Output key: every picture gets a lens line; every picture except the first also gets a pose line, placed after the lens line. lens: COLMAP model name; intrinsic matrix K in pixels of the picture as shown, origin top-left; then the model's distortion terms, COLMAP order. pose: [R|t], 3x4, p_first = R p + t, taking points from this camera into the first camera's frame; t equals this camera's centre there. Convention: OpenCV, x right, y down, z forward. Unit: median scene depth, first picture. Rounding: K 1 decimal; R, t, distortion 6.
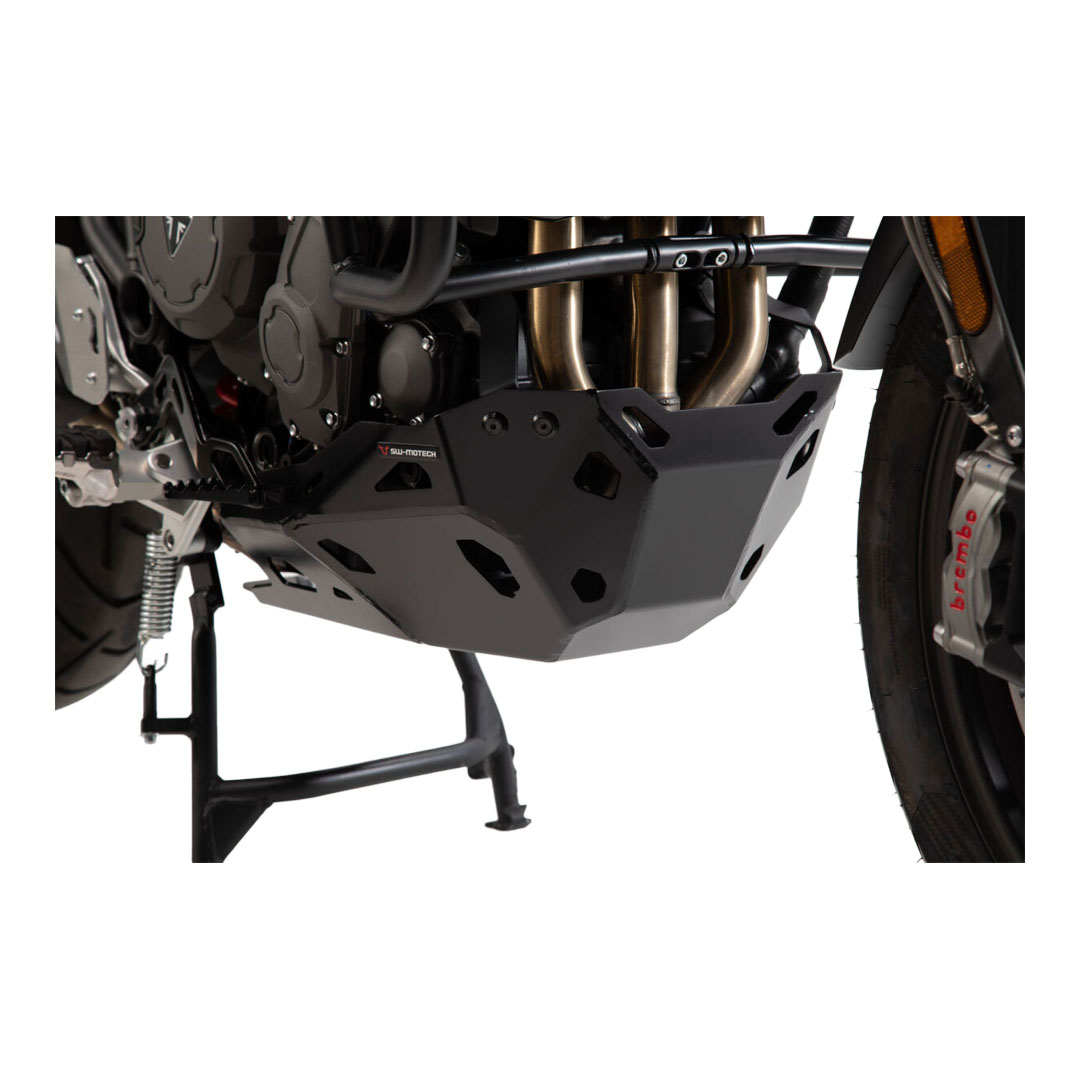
lens RADIAL K [[2514.4, 0, 540.0], [0, 2514.4, 540.0], [0, 0, 1]] dist [0.482195, -0.086552]
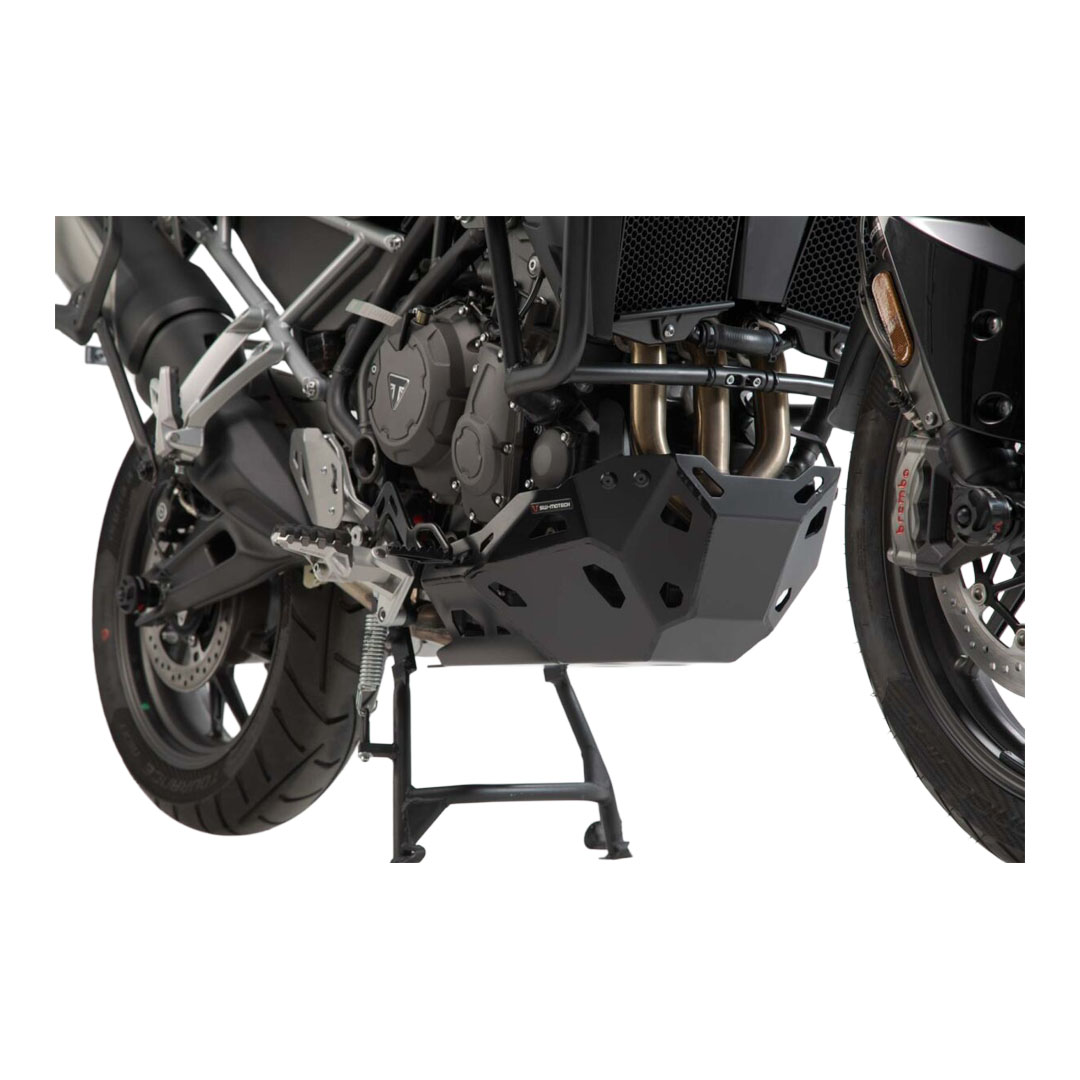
lens RADIAL K [[2514.4, 0, 540.0], [0, 2514.4, 540.0], [0, 0, 1]] dist [0.482195, -0.086552]
pose [[0.999350, -0.002889, -0.035922, -0.004630], [-0.005175, 0.974946, -0.222383, 0.303954], [0.035664, 0.222424, 0.974297, -0.444876]]
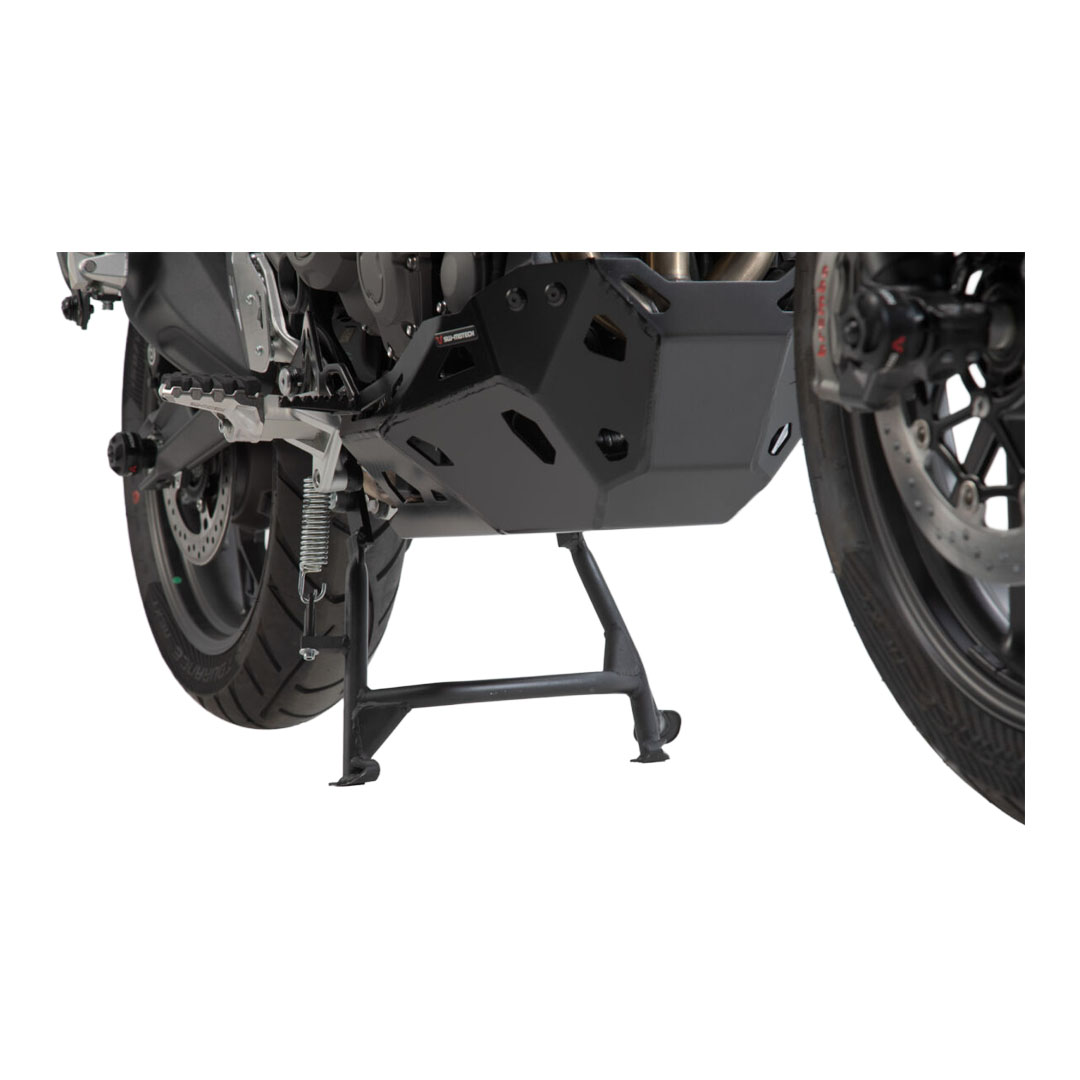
lens RADIAL K [[2589.9, 0, 538.5], [0, 2589.9, 584.8], [0, 0, 1]] dist [0.447420, -0.156882]
pose [[0.975863, -0.040146, -0.214664, 0.226442], [0.012658, 0.991703, -0.127927, 0.221259], [0.218019, 0.122122, 0.968274, -0.137437]]
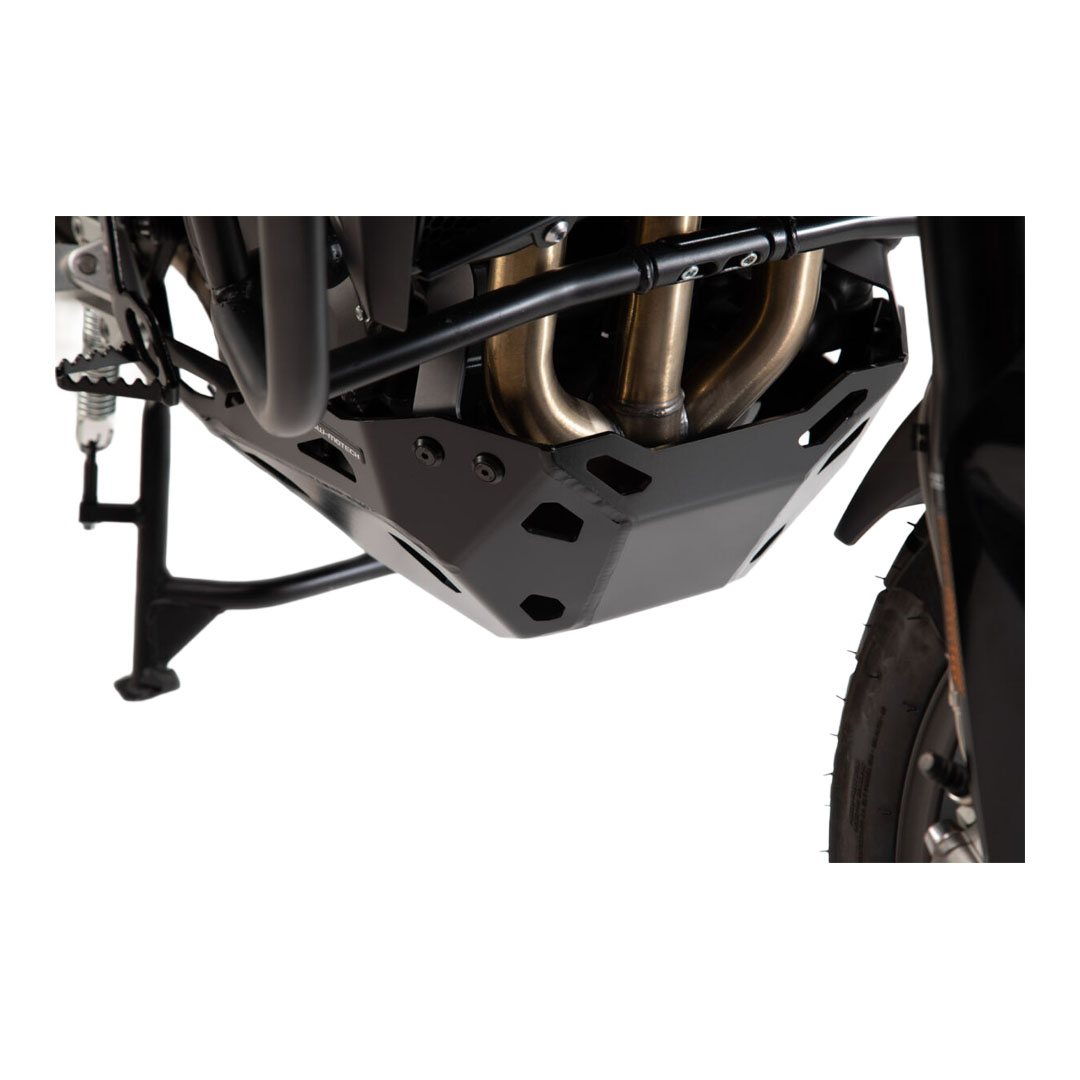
lens RADIAL K [[2514.4, 0, 540.0], [0, 2514.4, 540.0], [0, 0, 1]] dist [0.482195, -0.086552]
pose [[0.987605, 0.133319, -0.082841, 0.078752], [-0.088003, 0.907343, 0.411077, -0.319700], [0.129969, -0.398691, 0.907829, 0.258003]]
